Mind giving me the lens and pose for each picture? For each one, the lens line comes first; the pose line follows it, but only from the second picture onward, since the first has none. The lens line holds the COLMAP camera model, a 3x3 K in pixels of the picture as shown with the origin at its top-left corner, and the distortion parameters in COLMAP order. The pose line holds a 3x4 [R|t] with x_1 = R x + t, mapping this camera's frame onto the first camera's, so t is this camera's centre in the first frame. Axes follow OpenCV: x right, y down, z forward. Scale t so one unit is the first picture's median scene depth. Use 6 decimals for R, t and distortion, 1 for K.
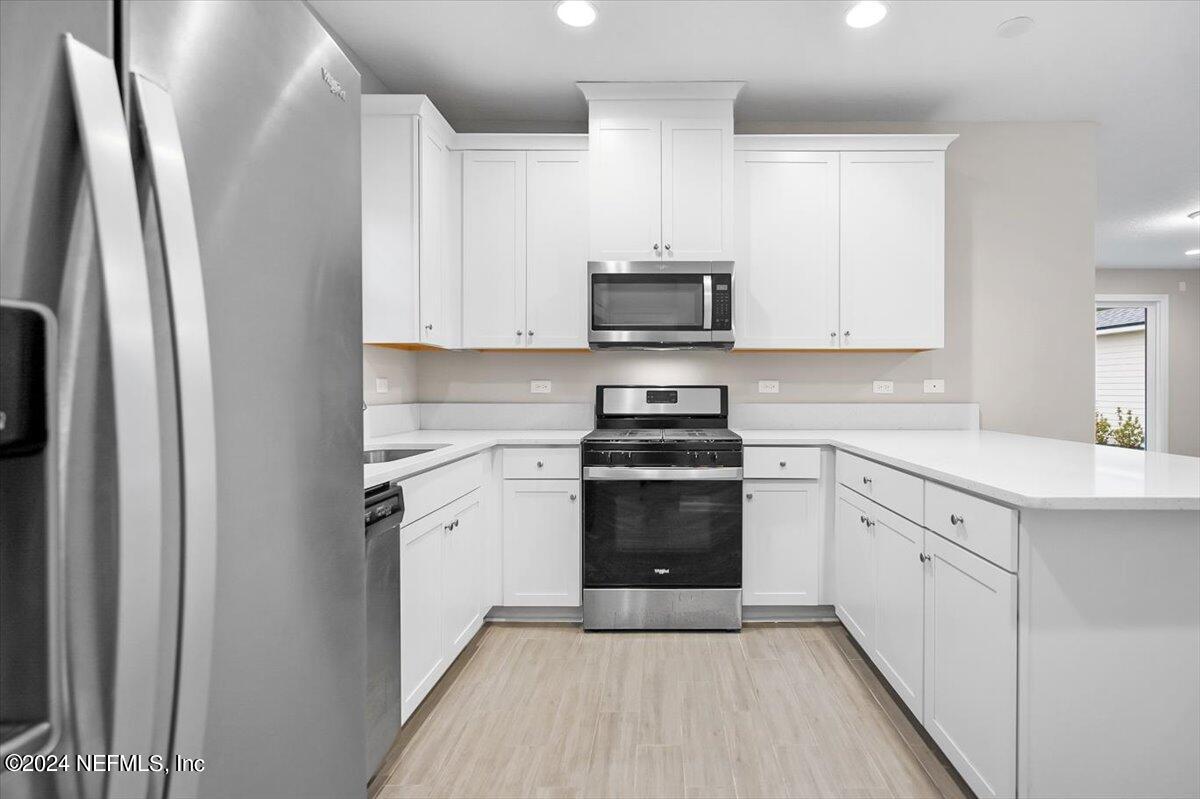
lens RADIAL K [[556.0, 0, 607.0], [0, 556.0, 392.8], [0, 0, 1]] dist [-0.008536, 0.001807]
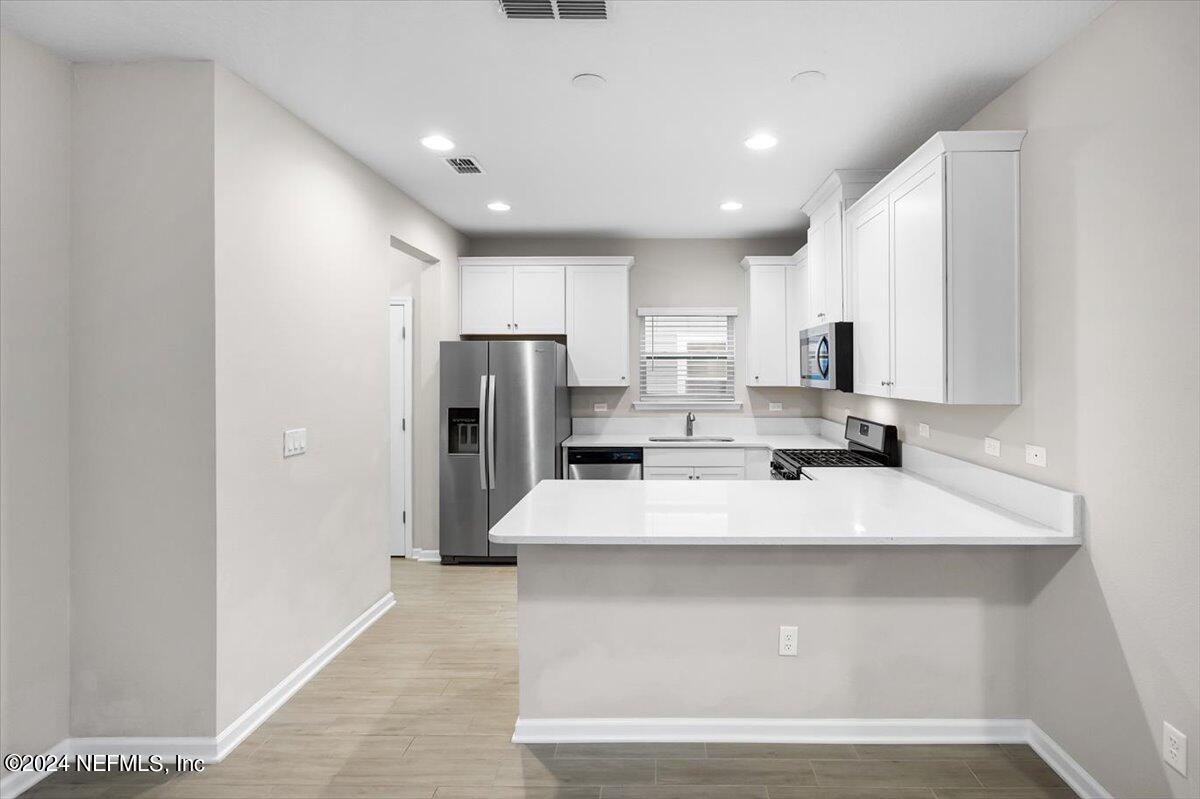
lens RADIAL K [[578.7, 0, 656.4], [0, 578.7, 370.3], [0, 0, 1]] dist [-0.018702, -0.000304]
pose [[-0.000878, 0.000367, -1.000000, 1.411924], [-0.000989, 0.999999, 0.000368, -0.126741], [0.999999, 0.000990, -0.000878, 0.589036]]
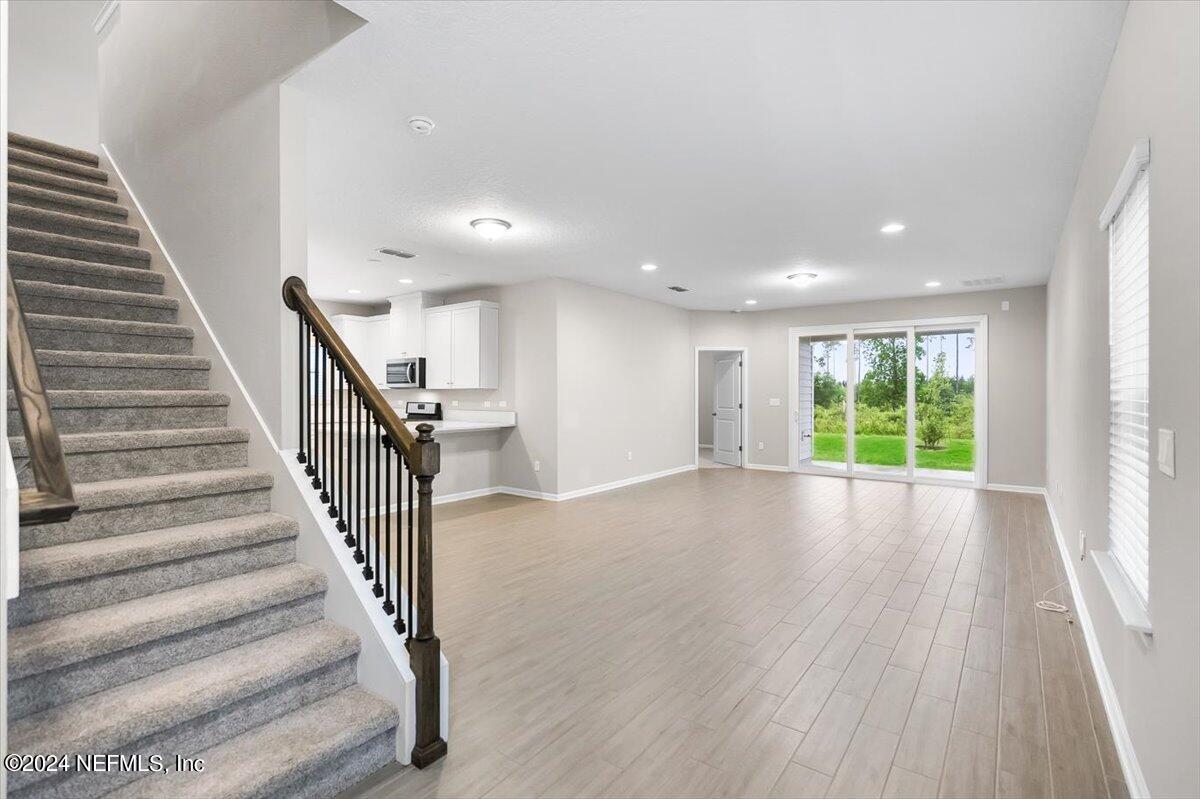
lens RADIAL K [[556.0, 0, 600.8], [0, 556.0, 396.3], [0, 0, 1]] dist [-0.008536, 0.001807]
pose [[0.803394, 0.006006, -0.595417, 2.459195], [-0.005226, 0.999982, 0.003035, -0.056854], [0.595424, 0.000673, 0.803411, -0.623491]]
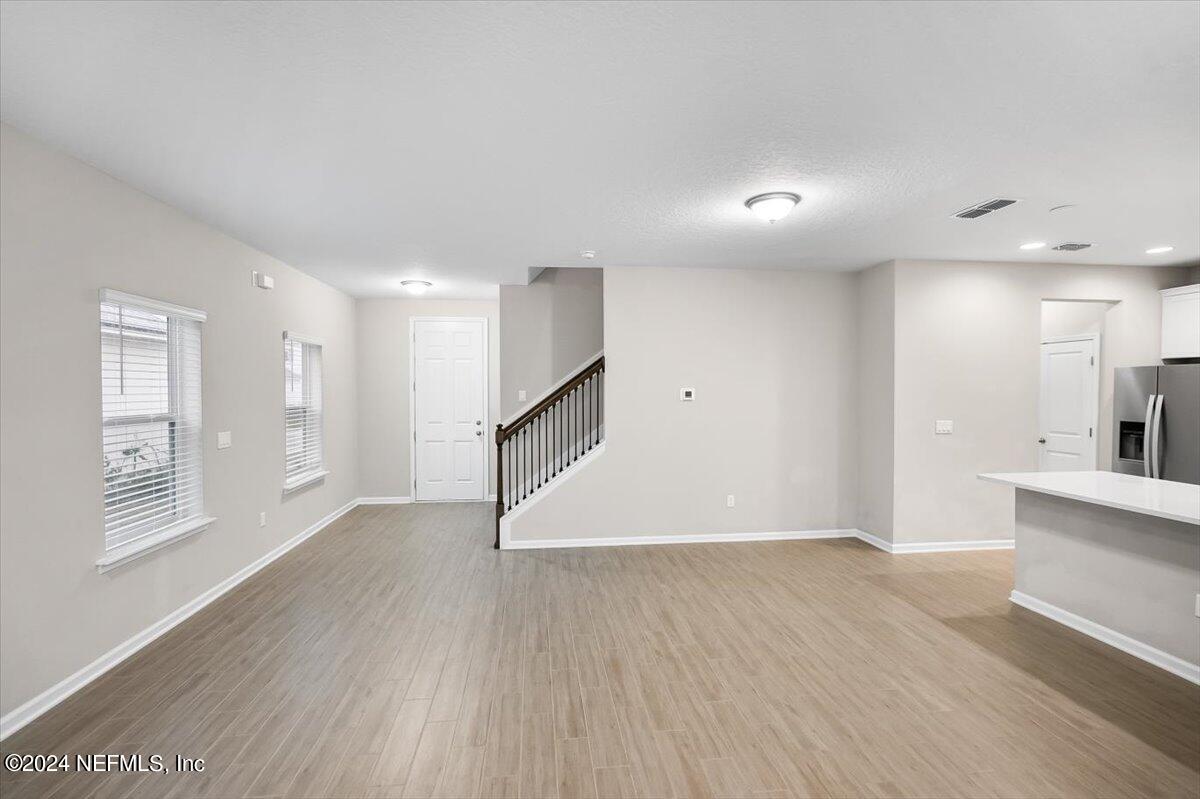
lens RADIAL K [[556.0, 0, 602.2], [0, 556.0, 402.4], [0, 0, 1]] dist [-0.008536, 0.001807]
pose [[-0.993367, 0.007208, -0.114762, 1.769444], [0.003660, 0.999510, 0.031097, -0.149338], [0.114930, 0.030471, -0.992906, 1.614602]]
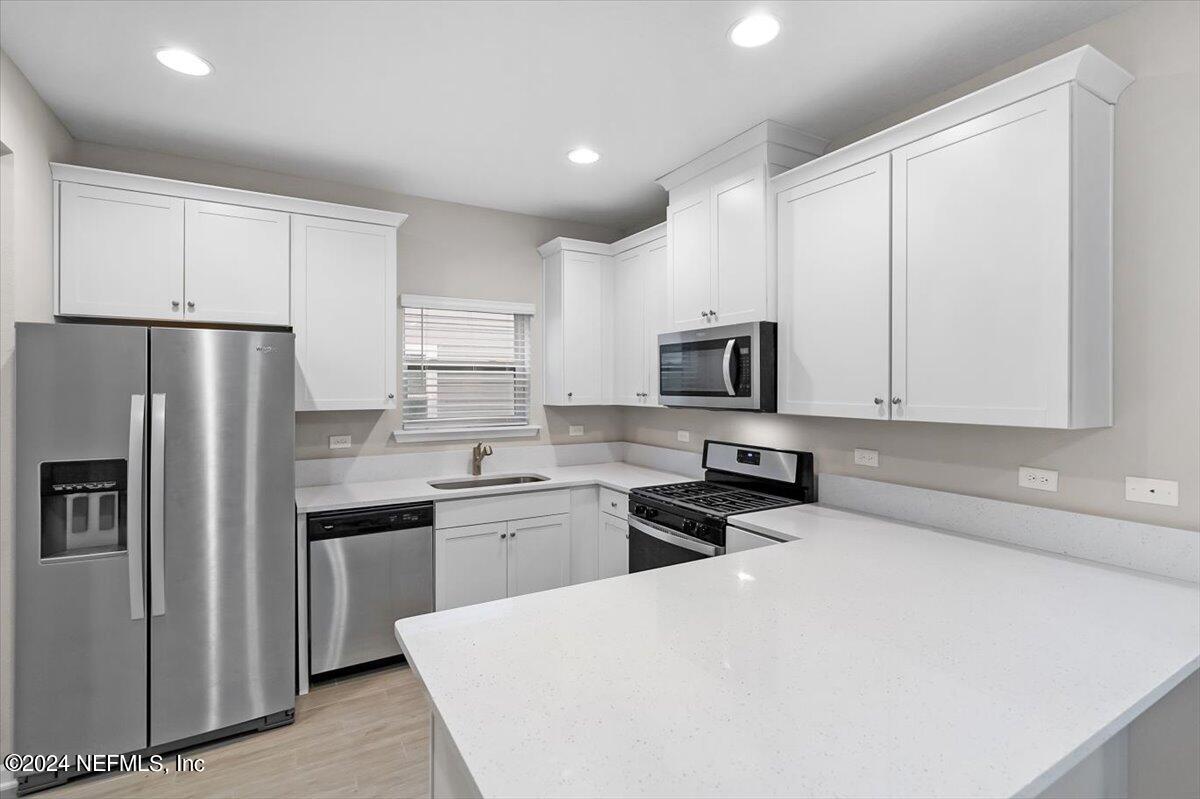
lens RADIAL K [[556.0, 0, 598.2], [0, 556.0, 388.2], [0, 0, 1]] dist [-0.008536, 0.001807]
pose [[0.510996, 0.002736, -0.859579, 0.849342], [-0.000800, 0.999996, 0.002708, -0.123030], [0.859583, -0.000697, 0.510996, 0.290498]]
